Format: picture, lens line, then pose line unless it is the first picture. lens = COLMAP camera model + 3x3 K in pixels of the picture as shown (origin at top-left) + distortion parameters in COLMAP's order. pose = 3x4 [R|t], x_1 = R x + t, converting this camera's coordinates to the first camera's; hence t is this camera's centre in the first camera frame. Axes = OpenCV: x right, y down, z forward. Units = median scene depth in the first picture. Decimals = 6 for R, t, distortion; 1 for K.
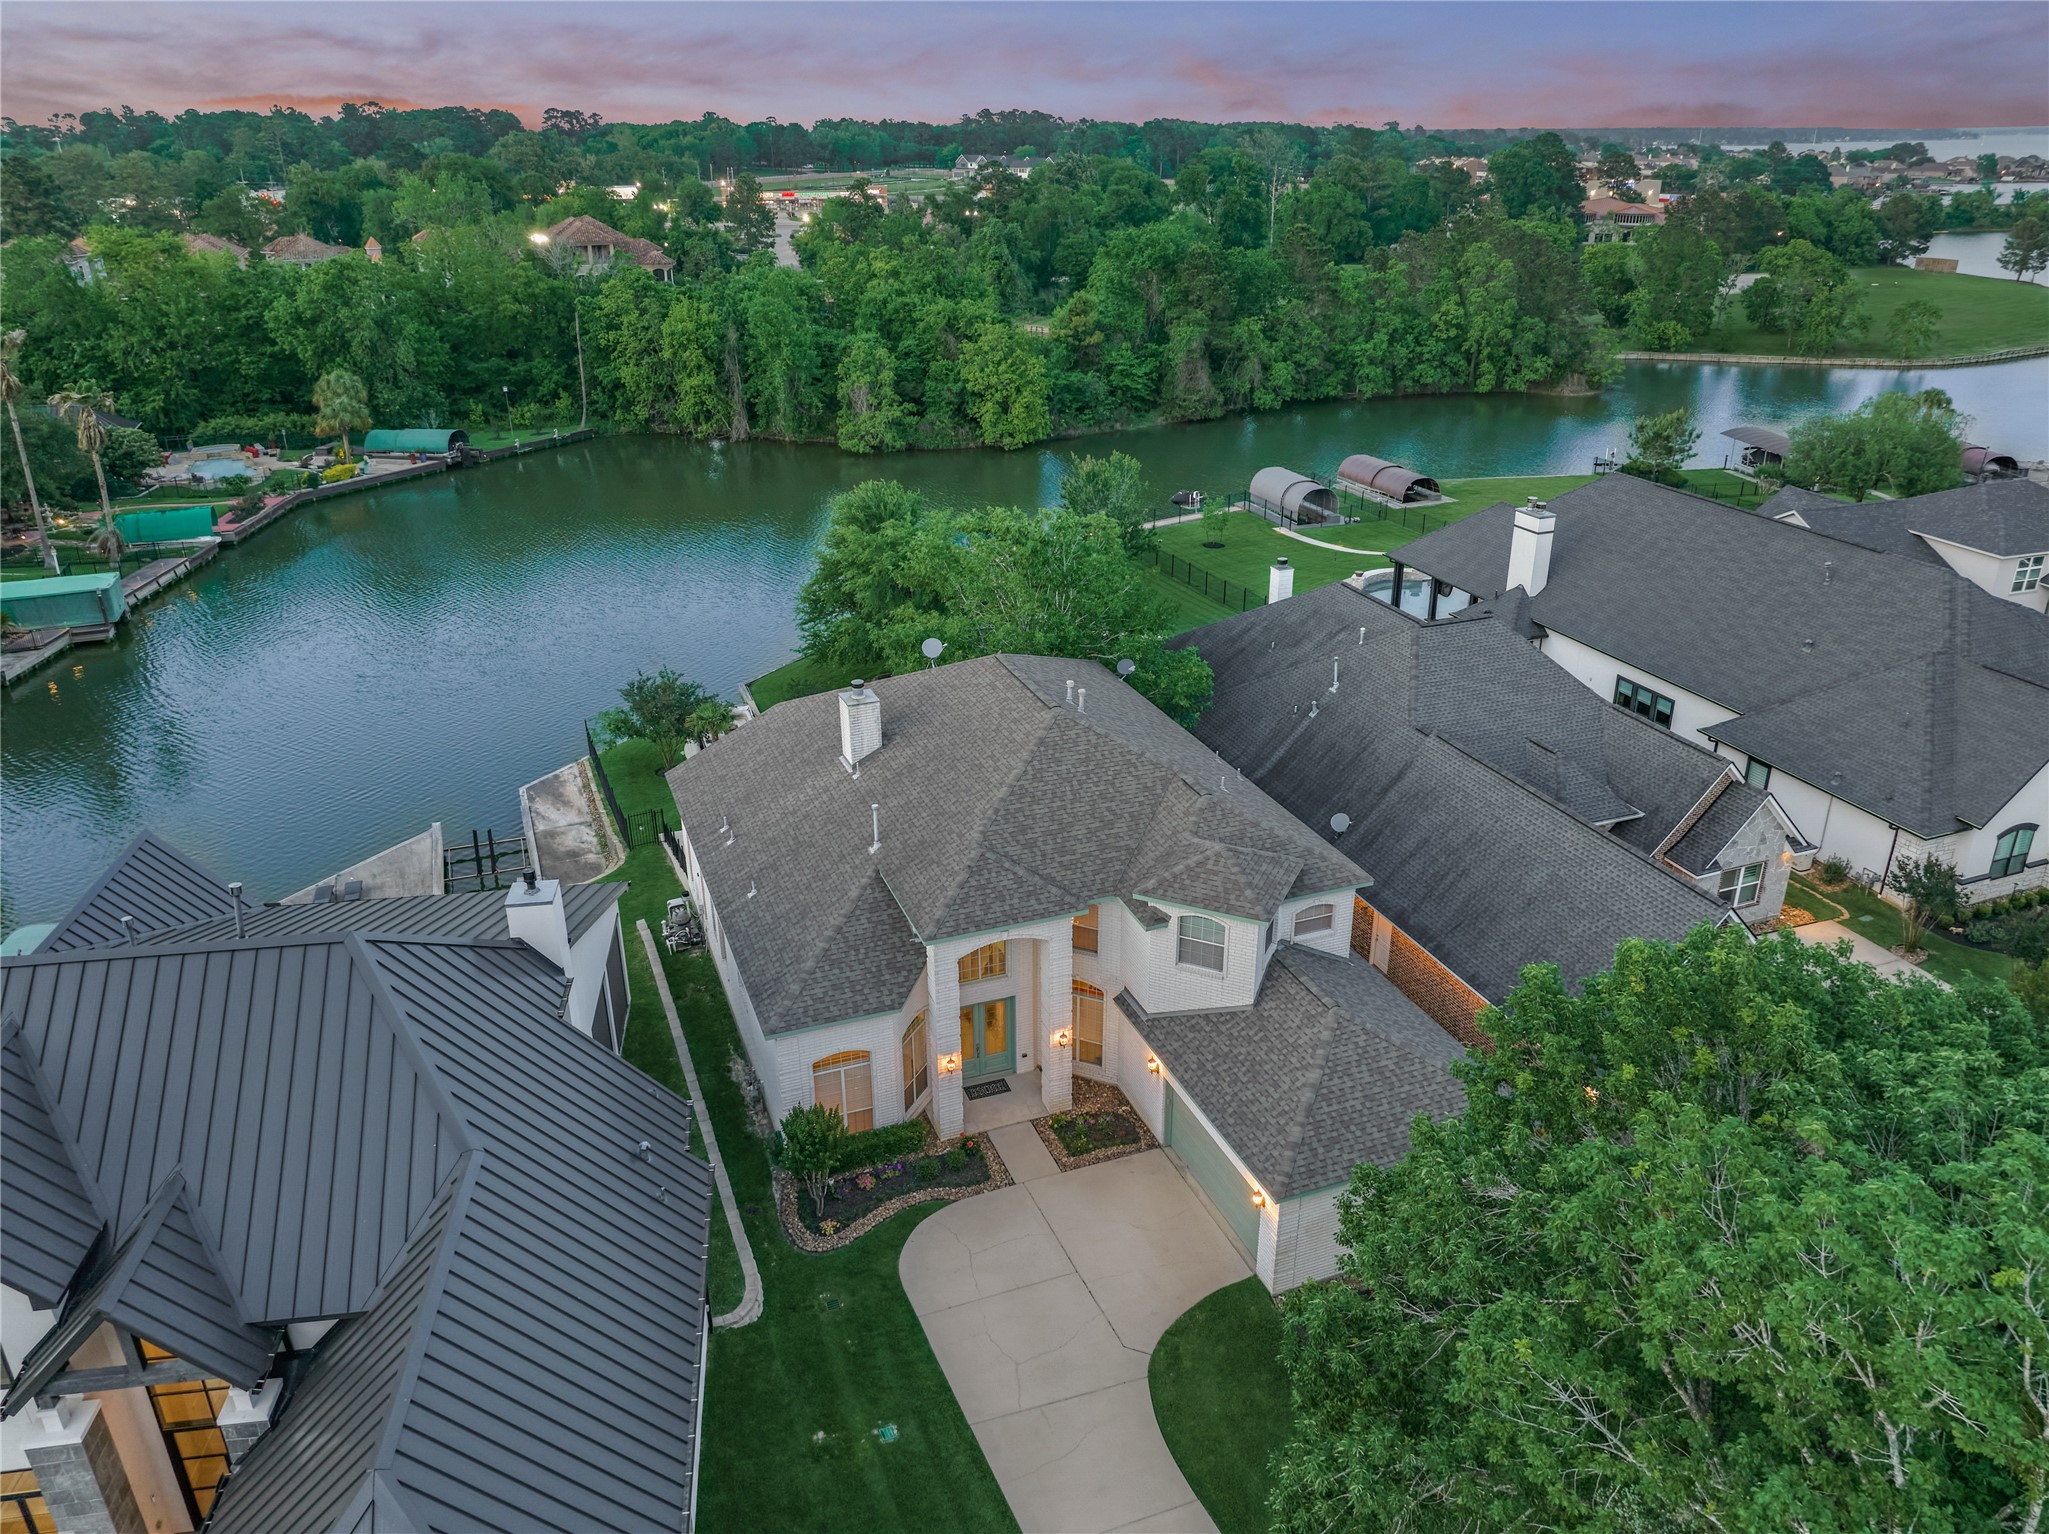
lens RADIAL K [[1453.1, 0, 1024.5], [0, 1453.1, 767.0], [0, 0, 1]] dist [-0.036971, -0.008875]
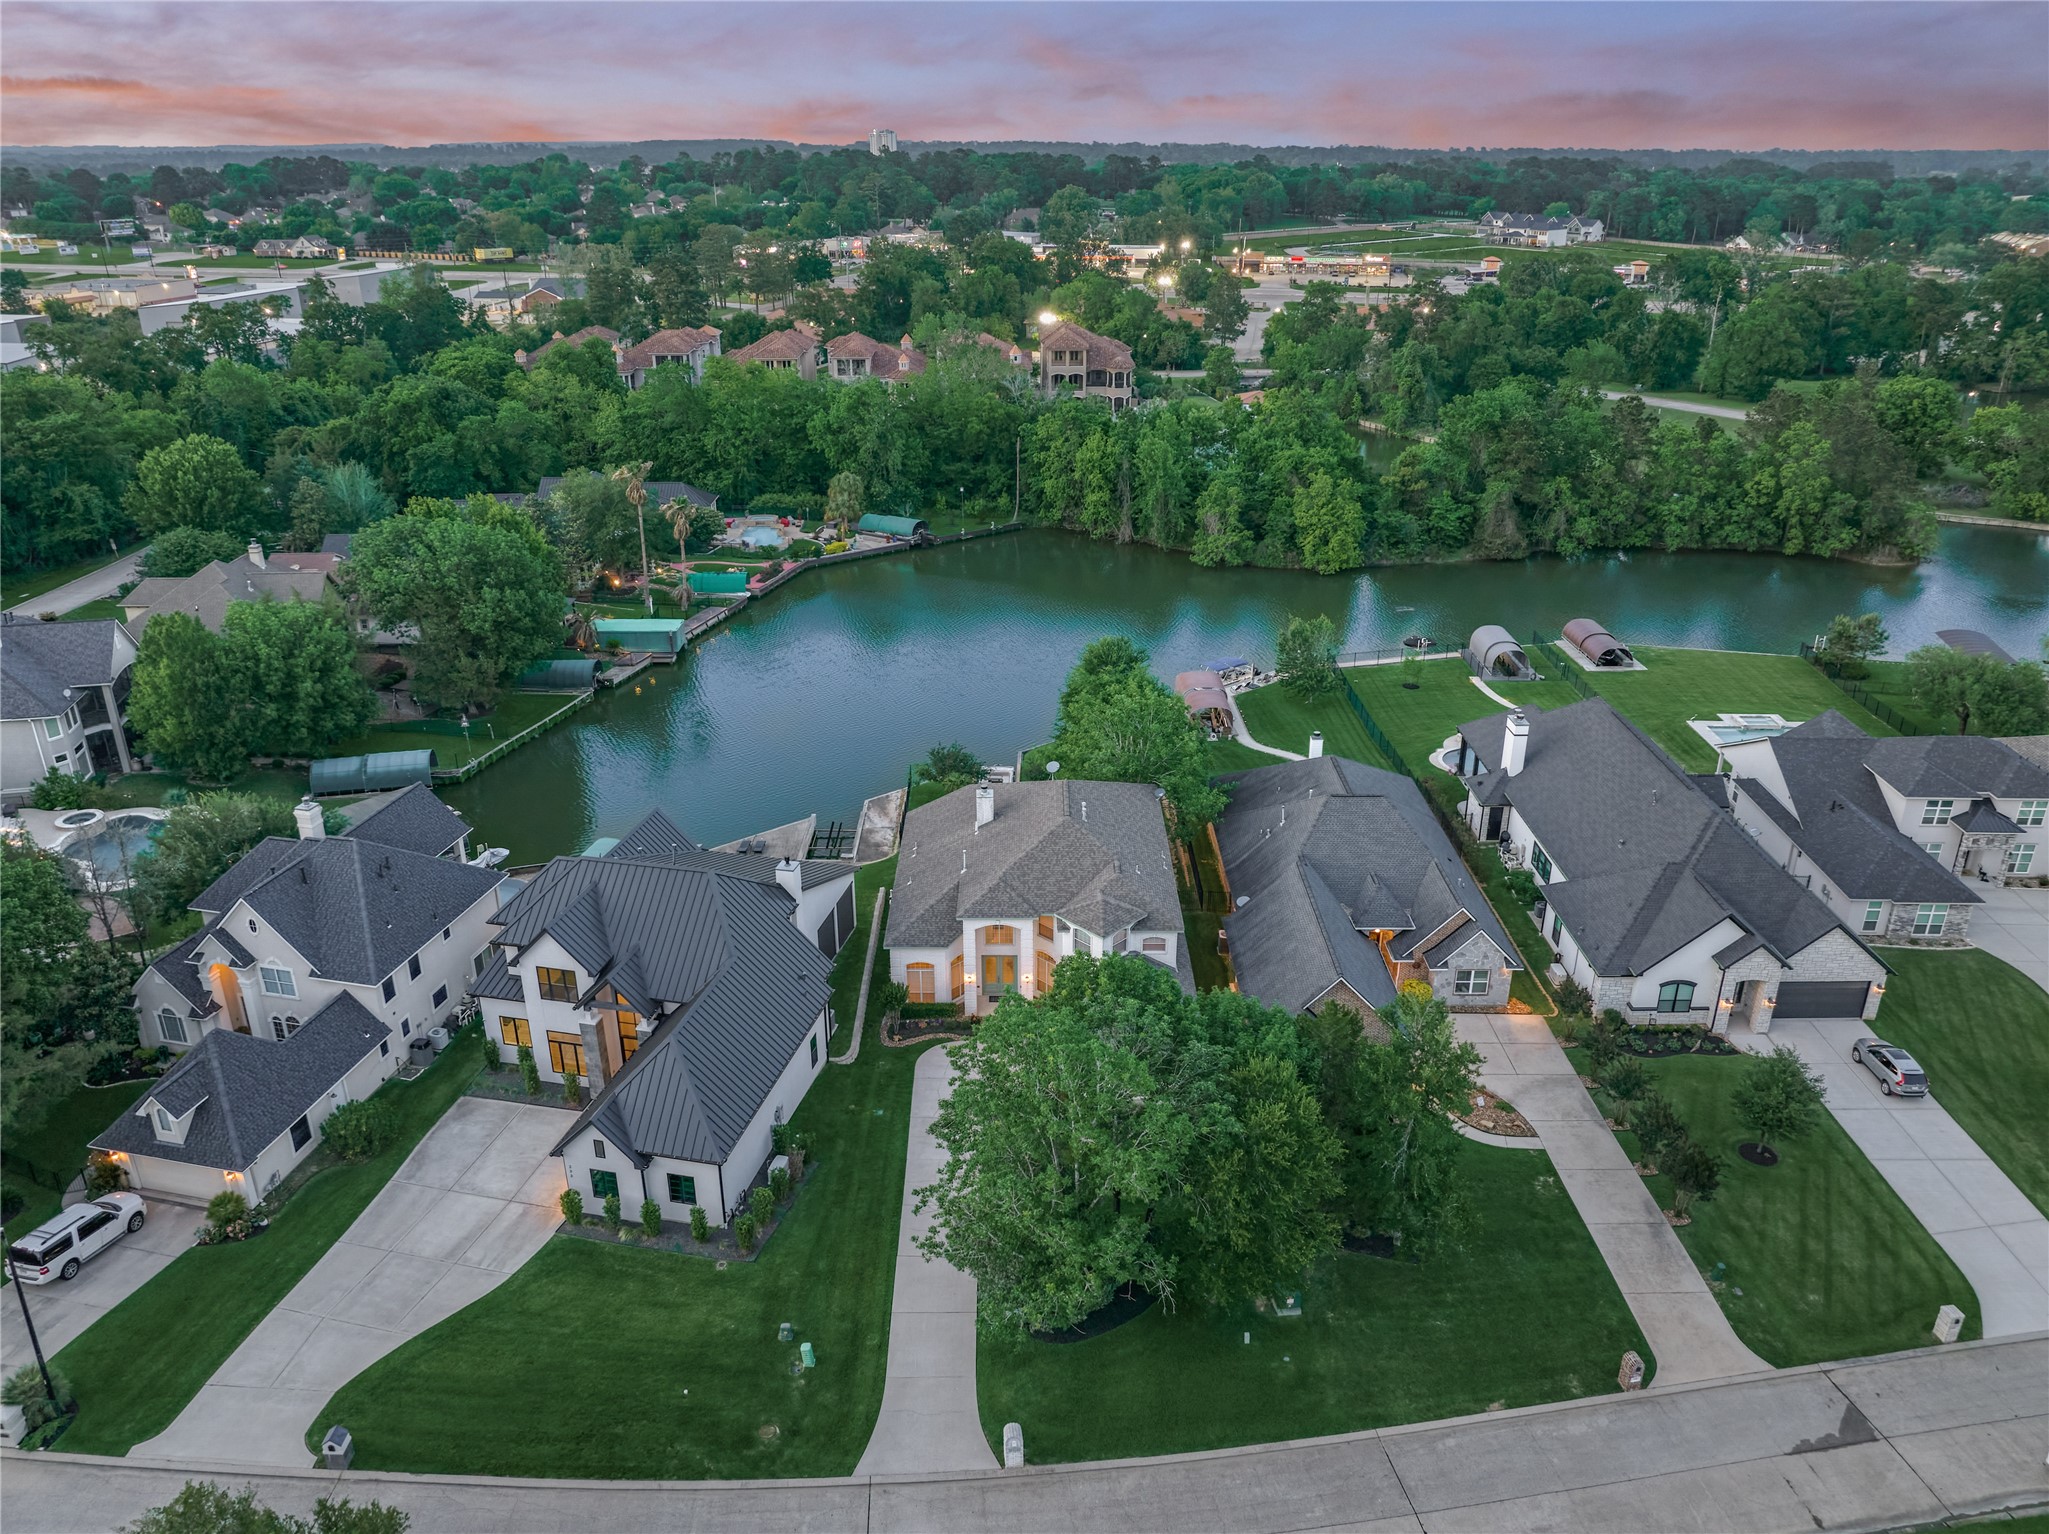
lens RADIAL K [[1453.1, 0, 1024.5], [0, 1453.1, 767.0], [0, 0, 1]] dist [-0.036971, -0.008875]
pose [[0.933572, 0.146876, -0.326911, 0.186289], [-0.147766, 0.988772, 0.022259, -0.044214], [0.326510, 0.027526, 0.944793, -0.272468]]
